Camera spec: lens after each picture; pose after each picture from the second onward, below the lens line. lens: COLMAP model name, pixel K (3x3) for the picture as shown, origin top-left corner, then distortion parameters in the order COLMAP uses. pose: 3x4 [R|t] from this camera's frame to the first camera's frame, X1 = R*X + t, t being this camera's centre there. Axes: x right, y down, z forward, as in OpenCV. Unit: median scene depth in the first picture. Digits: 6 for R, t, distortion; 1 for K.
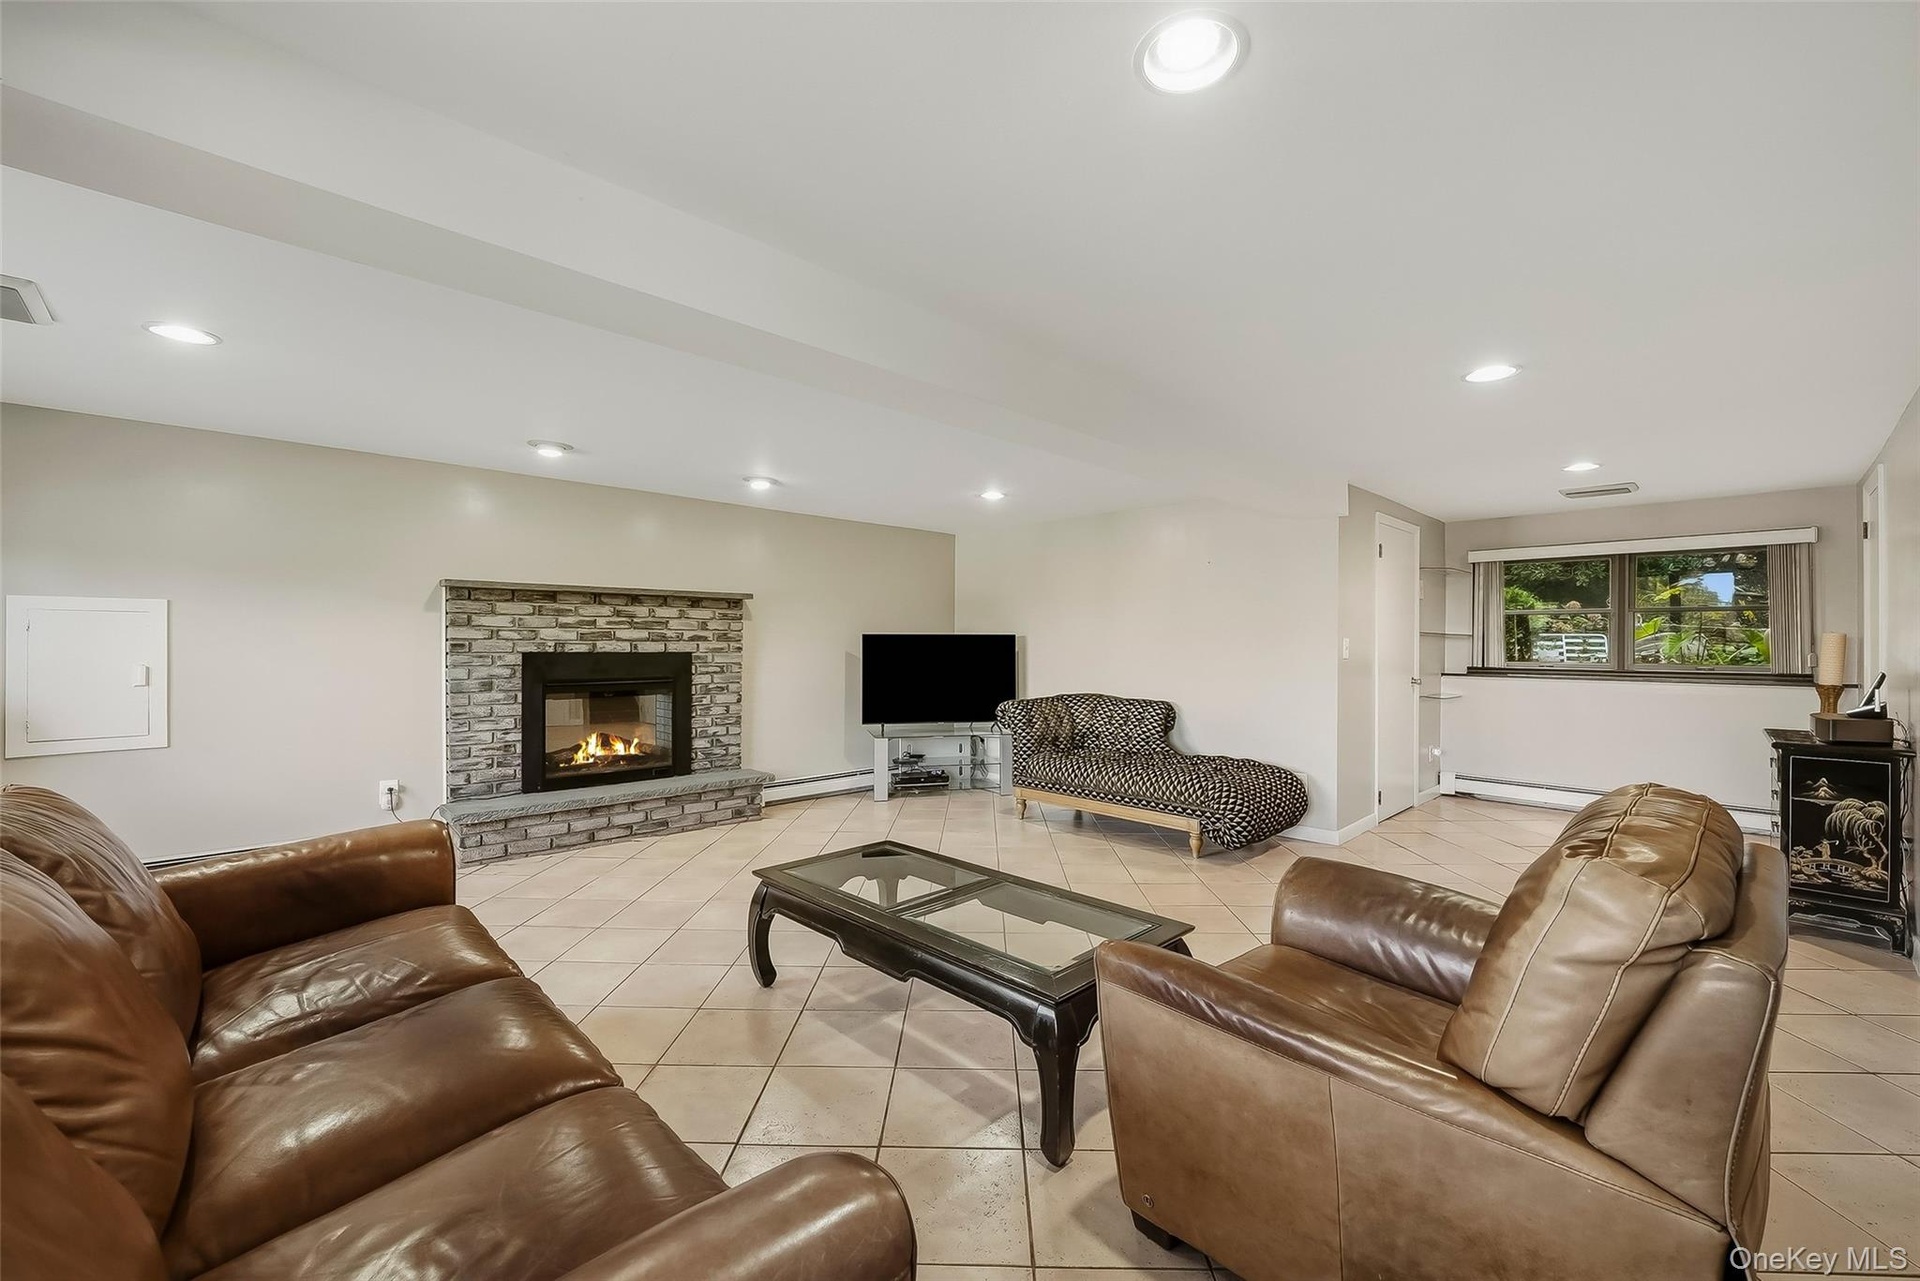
lens RADIAL K [[770.9, 0, 960.0], [0, 770.9, 640.5], [0, 0, 1]] dist [0.000089, 0.000038]
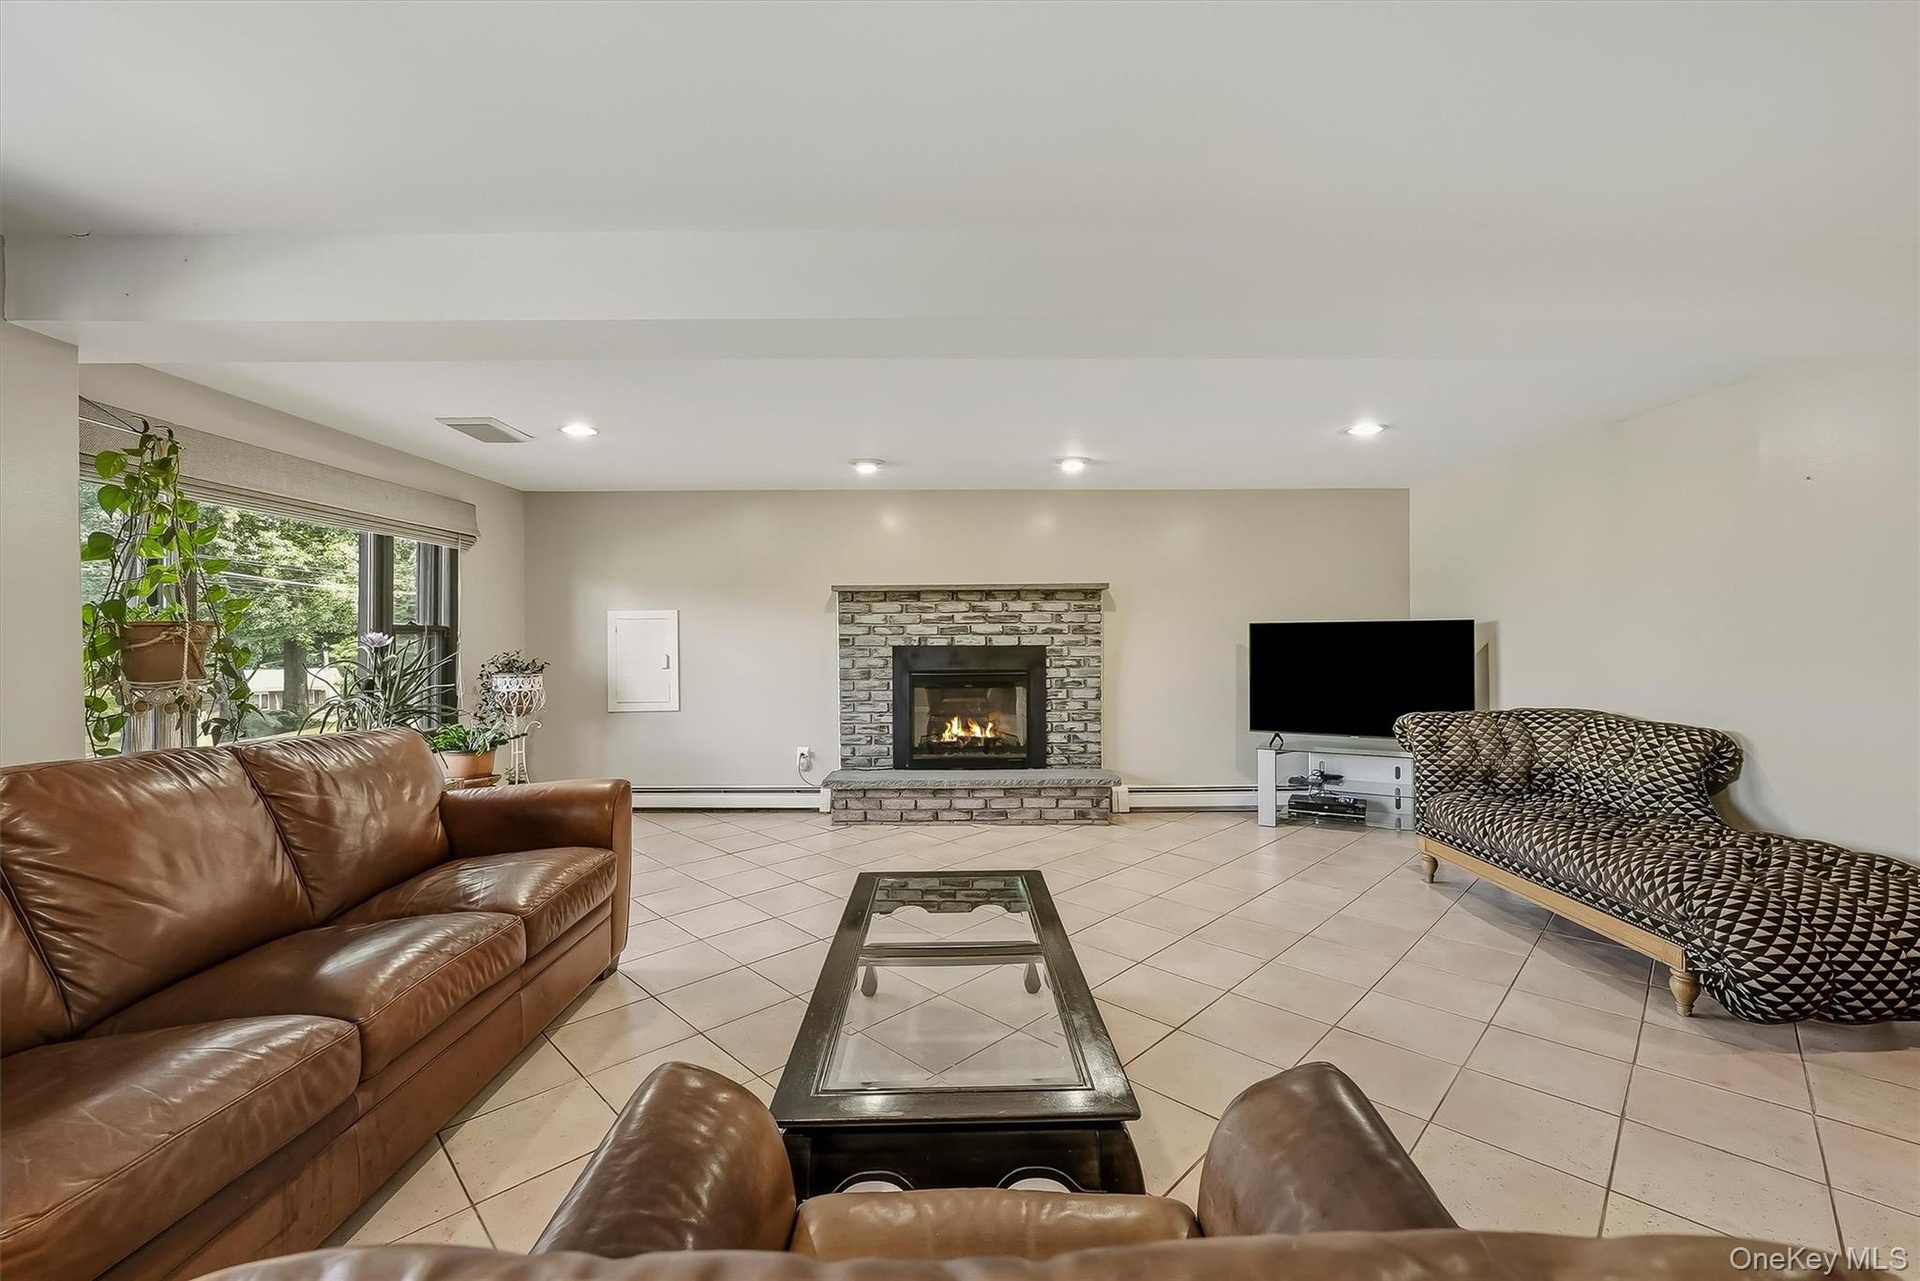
lens RADIAL K [[778.3, 0, 962.8], [0, 778.3, 635.1], [0, 0, 1]] dist [-0.000079, 0.000023]
pose [[0.730598, -0.009785, -0.682738, 0.269240], [0.011808, 0.999929, -0.001695, 0.002498], [0.682706, -0.006823, 0.730661, 0.205162]]
